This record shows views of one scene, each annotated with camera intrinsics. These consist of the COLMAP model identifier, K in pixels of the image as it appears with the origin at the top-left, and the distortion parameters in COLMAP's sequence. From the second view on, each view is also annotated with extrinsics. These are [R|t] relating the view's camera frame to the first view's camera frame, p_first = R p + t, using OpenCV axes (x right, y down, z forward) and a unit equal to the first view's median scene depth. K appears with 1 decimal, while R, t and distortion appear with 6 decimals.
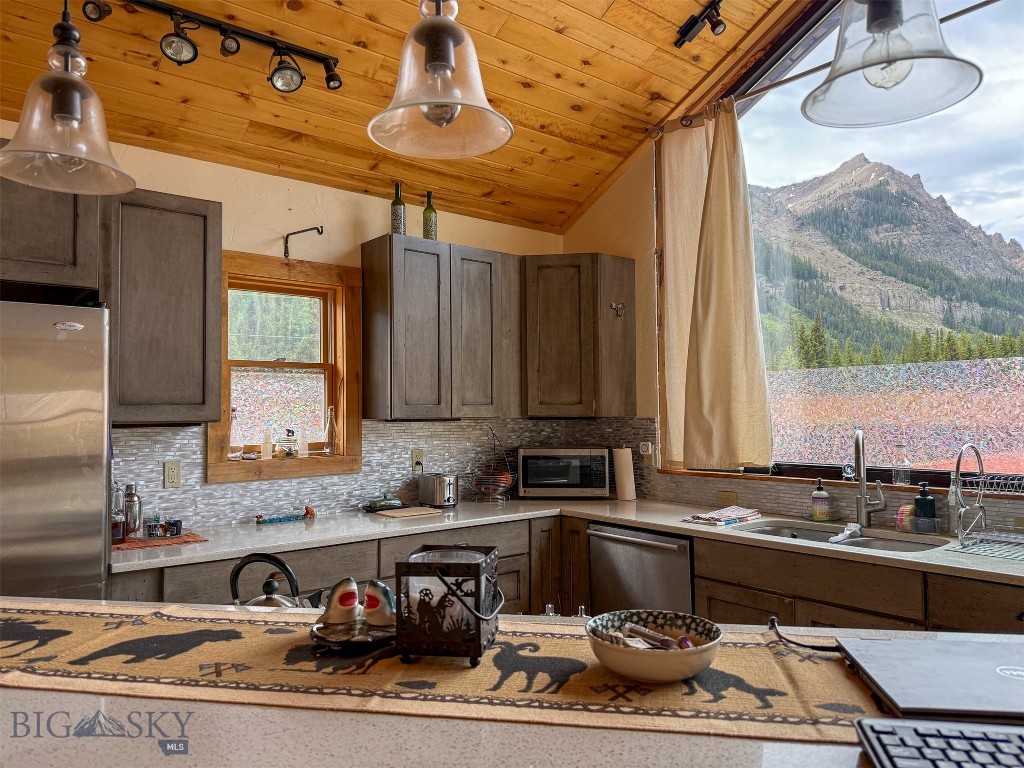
lens RADIAL K [[721.6, 0, 513.7], [0, 721.6, 386.7], [0, 0, 1]] dist [0.005289, -0.002228]
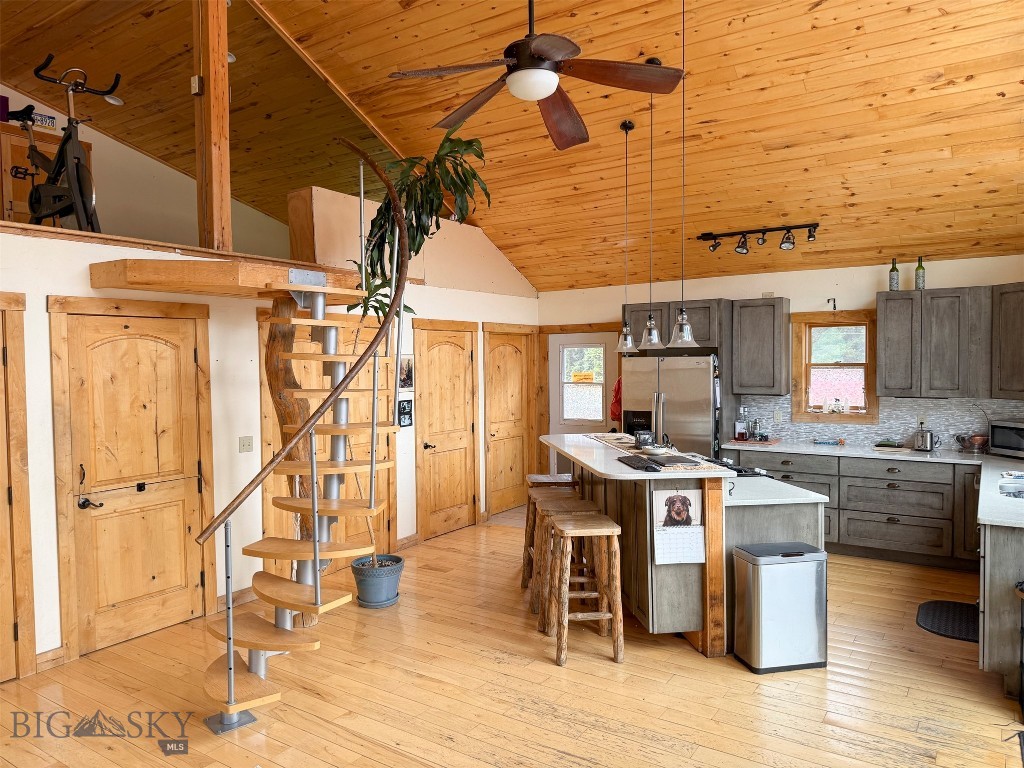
lens RADIAL K [[721.6, 0, 512.8], [0, 721.6, 384.3], [0, 0, 1]] dist [0.005289, -0.002228]
pose [[0.270941, 0.041236, -0.961712, 1.301076], [0.043471, 0.997539, 0.055019, -0.121912], [0.961614, -0.056713, 0.268482, -0.357005]]
